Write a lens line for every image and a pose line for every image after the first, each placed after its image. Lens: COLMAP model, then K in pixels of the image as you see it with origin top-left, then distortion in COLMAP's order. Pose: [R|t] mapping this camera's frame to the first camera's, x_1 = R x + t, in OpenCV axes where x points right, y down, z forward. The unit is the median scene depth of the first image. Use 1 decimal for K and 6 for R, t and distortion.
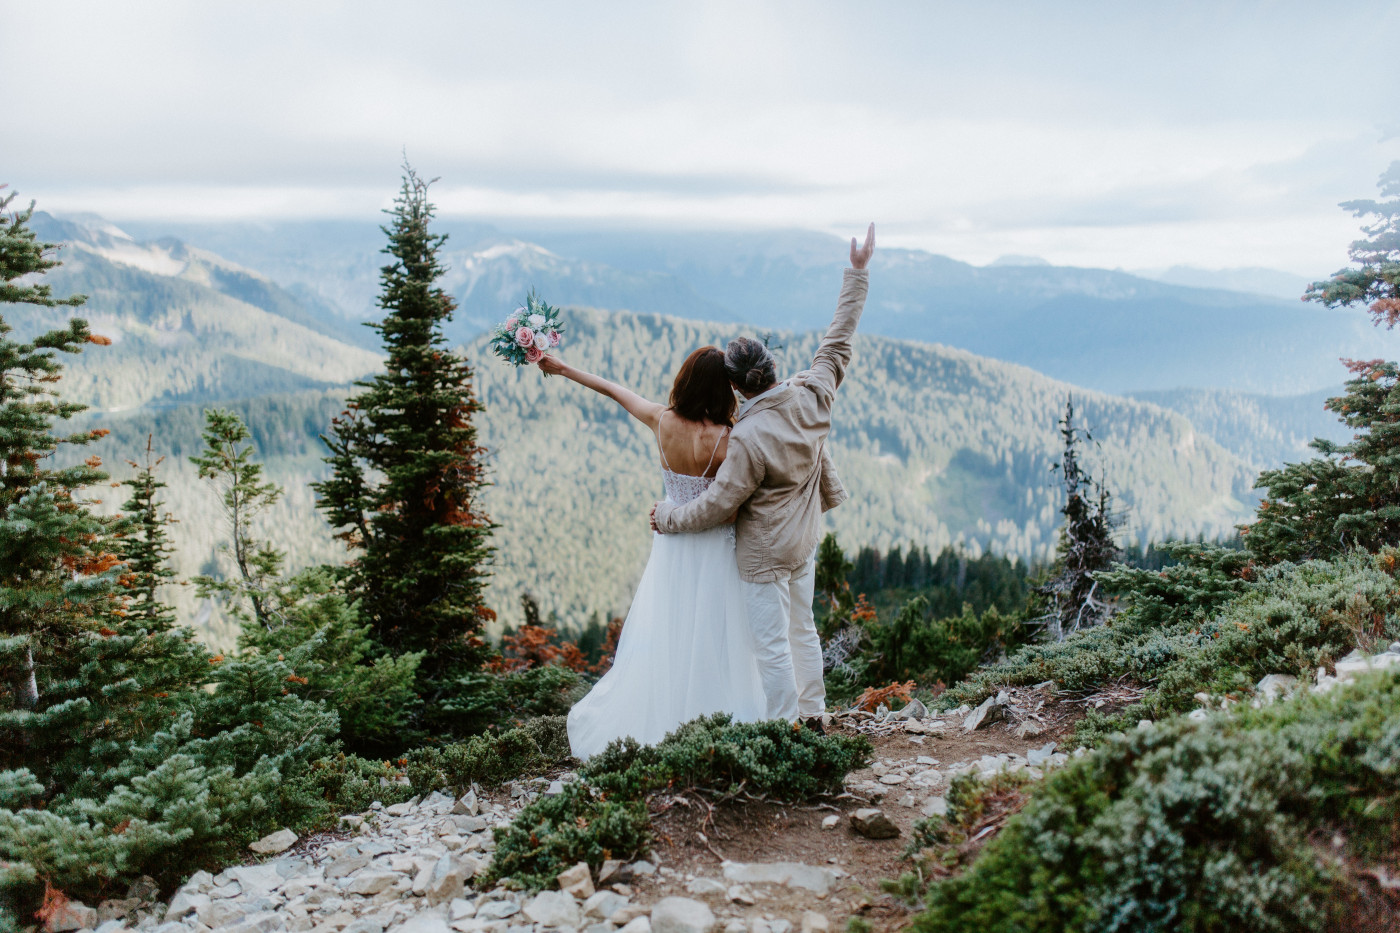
lens RADIAL K [[1322.7, 0, 703.1], [0, 1322.7, 461.4], [0, 0, 1]] dist [0.003487, 0.003921]
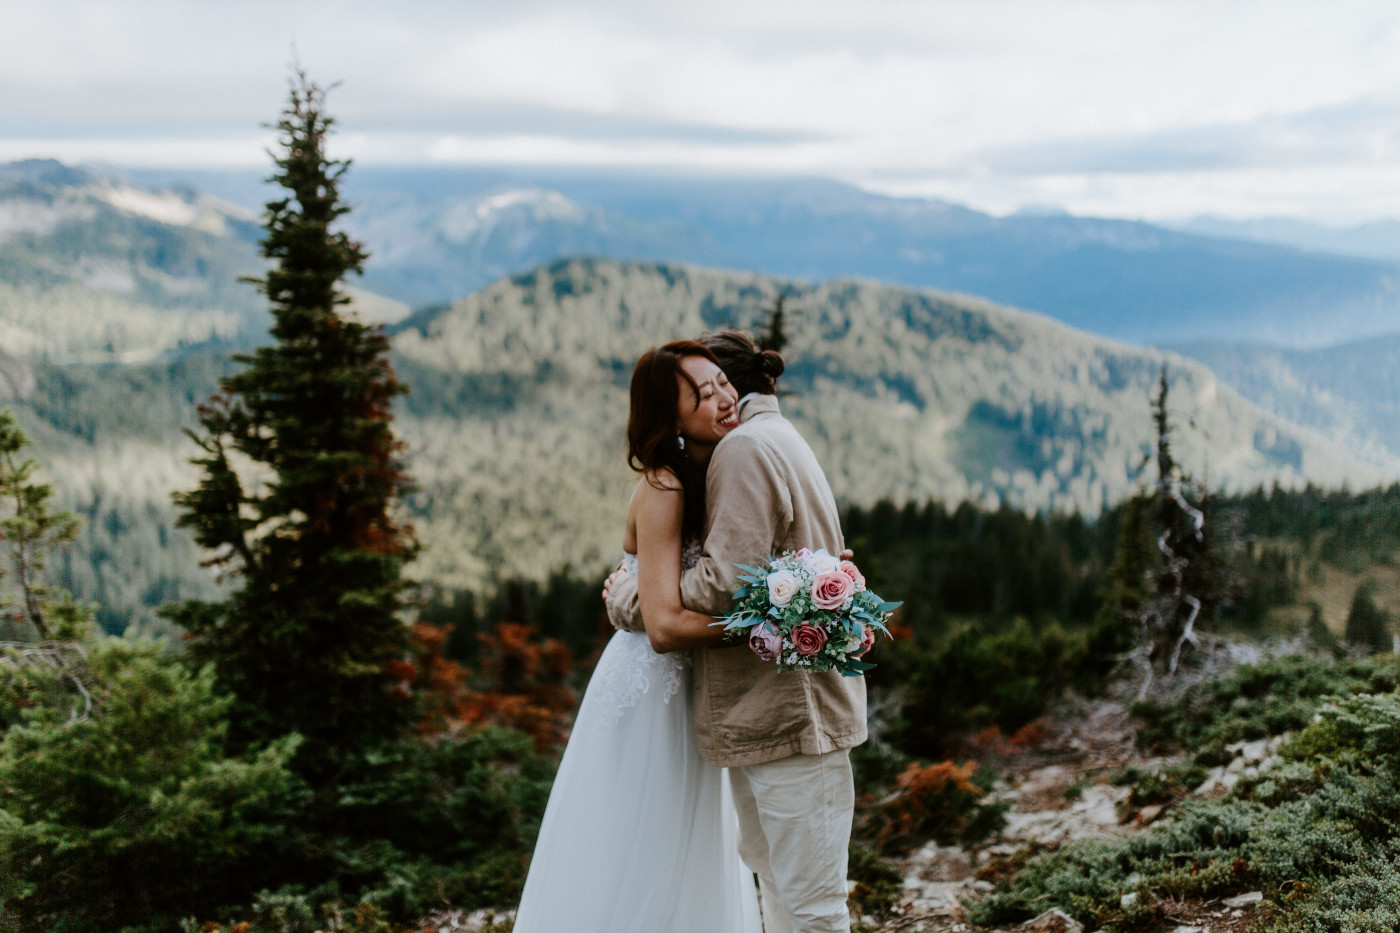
lens RADIAL K [[1322.7, 0, 703.1], [0, 1322.7, 461.4], [0, 0, 1]] dist [0.003487, 0.003921]
pose [[0.999919, 0.004484, -0.011945, 0.013392], [-0.004024, 0.999260, 0.038262, -0.029885], [0.012108, -0.038211, 0.999196, 0.247908]]
